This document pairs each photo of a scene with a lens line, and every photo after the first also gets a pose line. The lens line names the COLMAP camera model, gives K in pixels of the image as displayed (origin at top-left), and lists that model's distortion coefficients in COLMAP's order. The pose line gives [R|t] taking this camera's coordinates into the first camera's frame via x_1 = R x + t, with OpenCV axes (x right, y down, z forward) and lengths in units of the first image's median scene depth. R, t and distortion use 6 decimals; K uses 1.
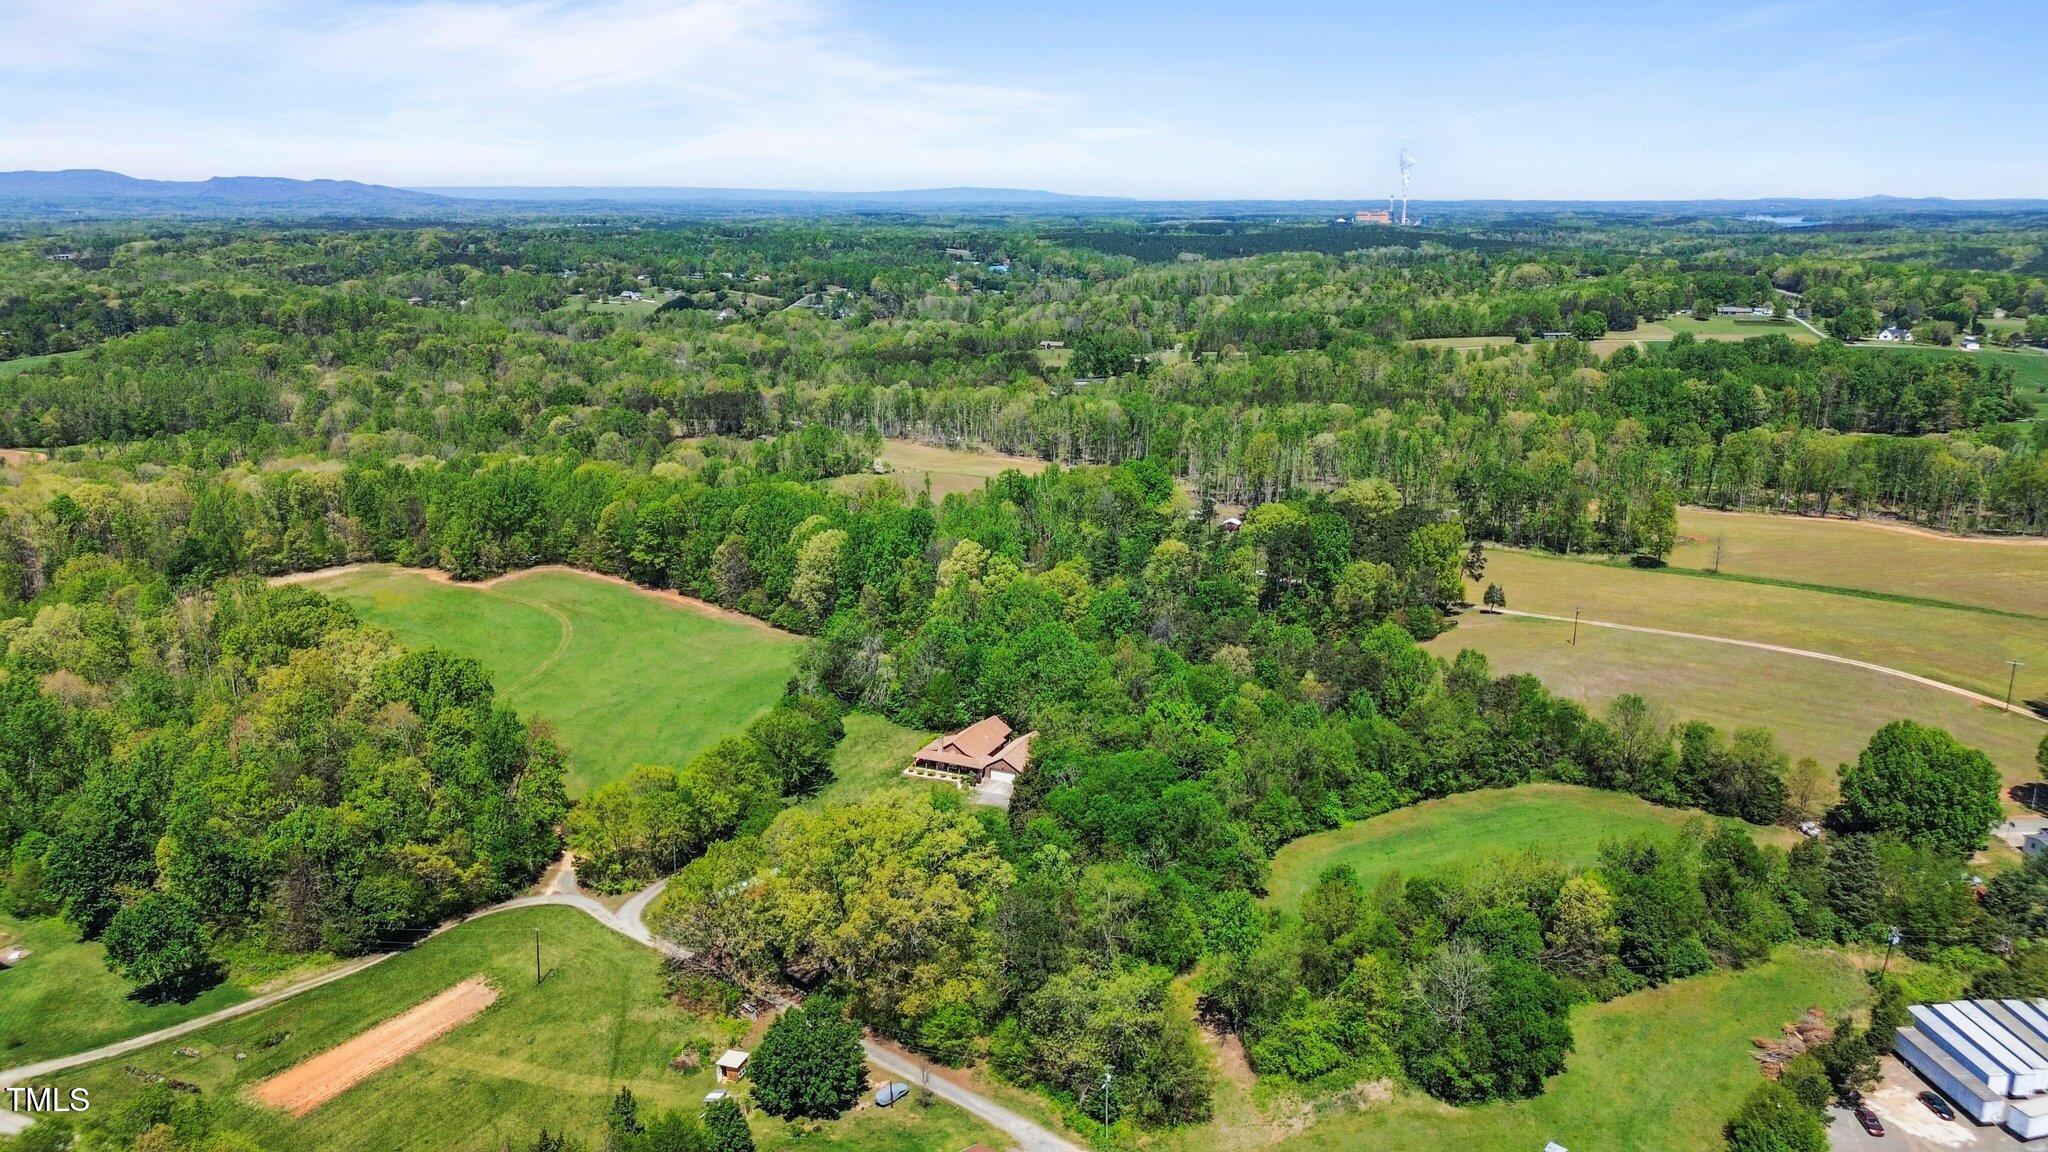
lens RADIAL K [[1453.3, 0, 1021.4], [0, 1453.3, 585.6], [0, 0, 1]] dist [0.062369, -0.058711]
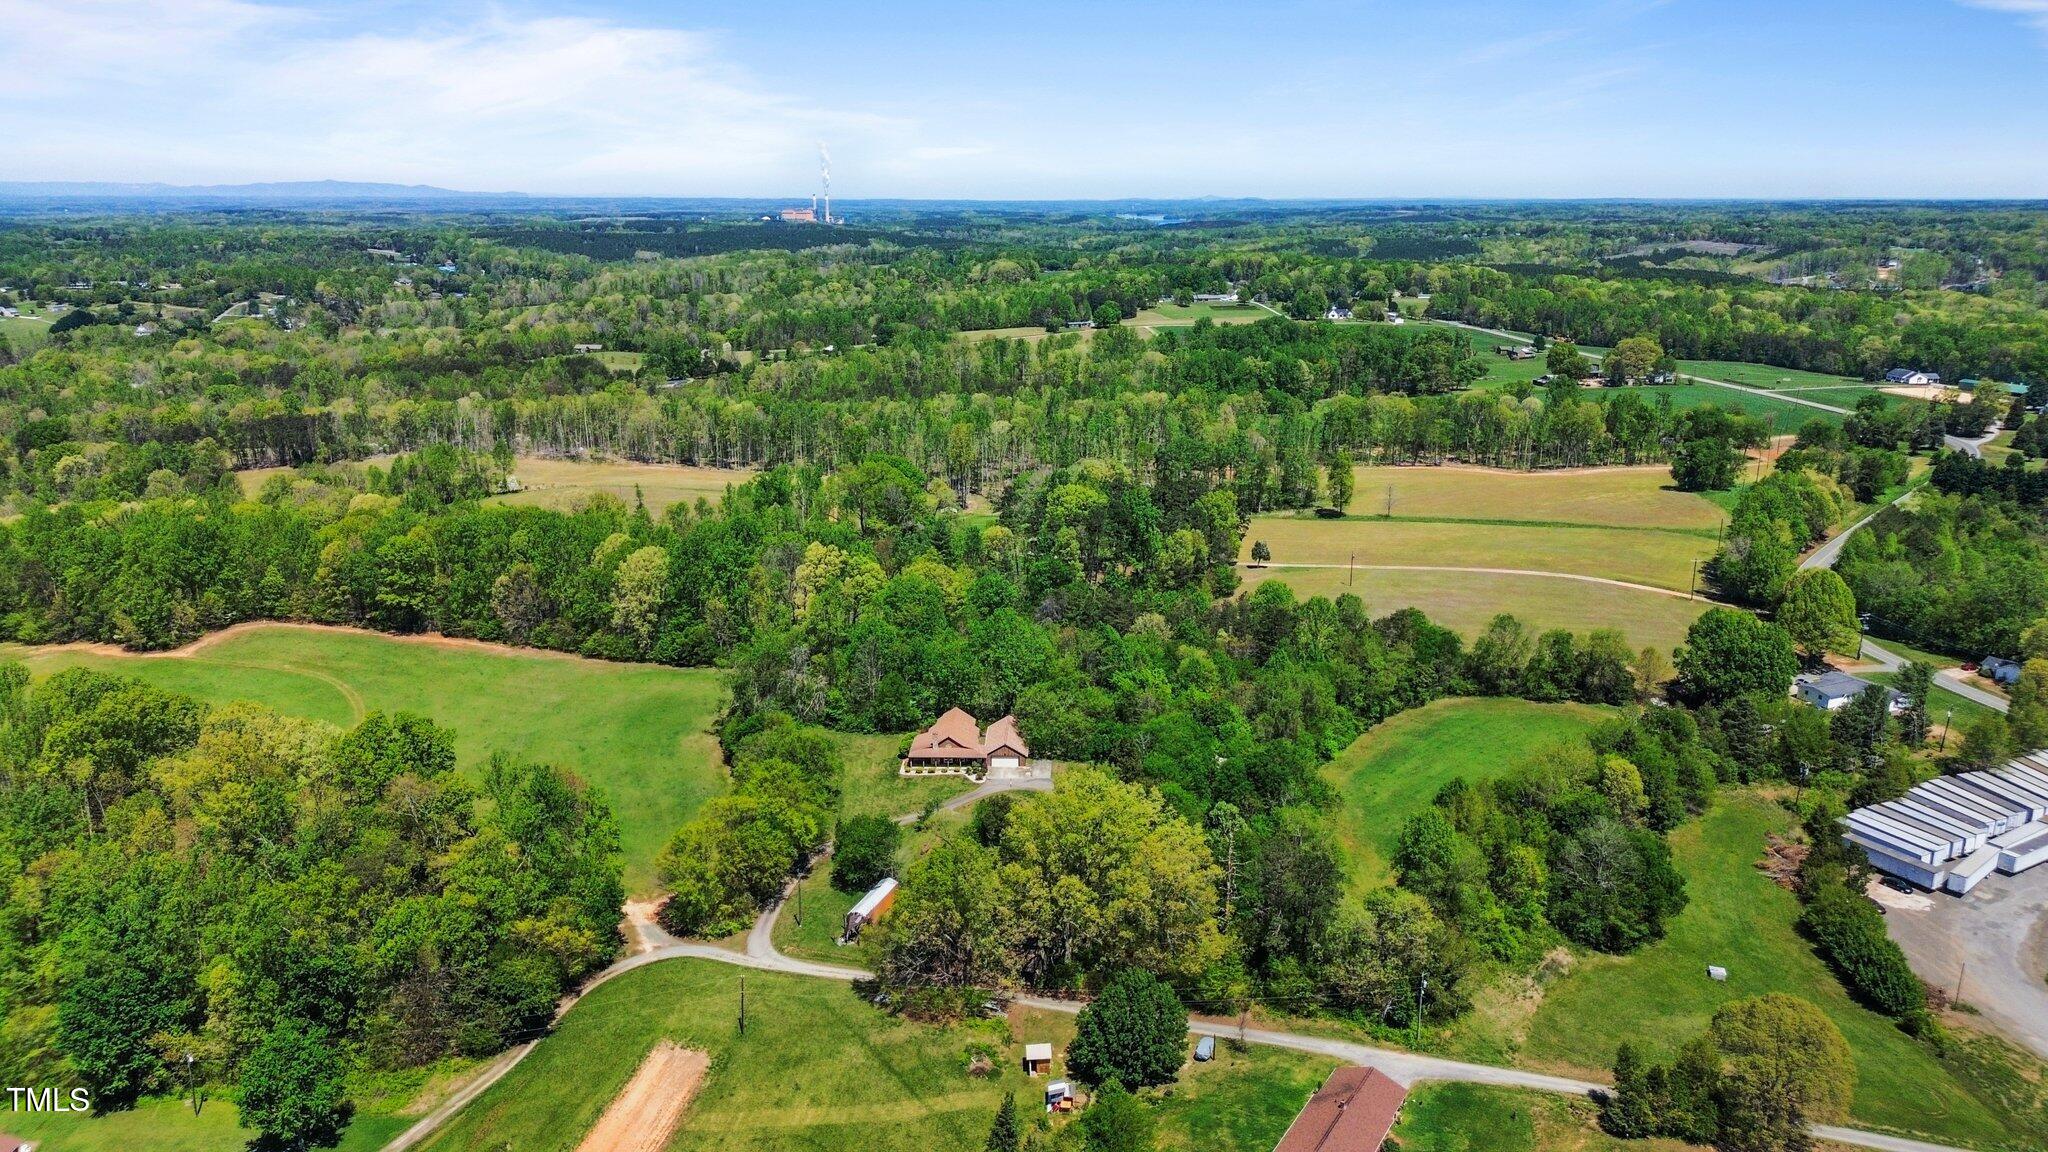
lens RADIAL K [[1453.3, 0, 1024.2], [0, 1453.3, 583.4], [0, 0, 1]] dist [0.062369, -0.058711]
pose [[0.923109, -0.100875, 0.371072, -0.229107], [0.100877, 0.994709, 0.019459, -0.007792], [-0.371072, 0.019470, 0.928400, 0.025942]]
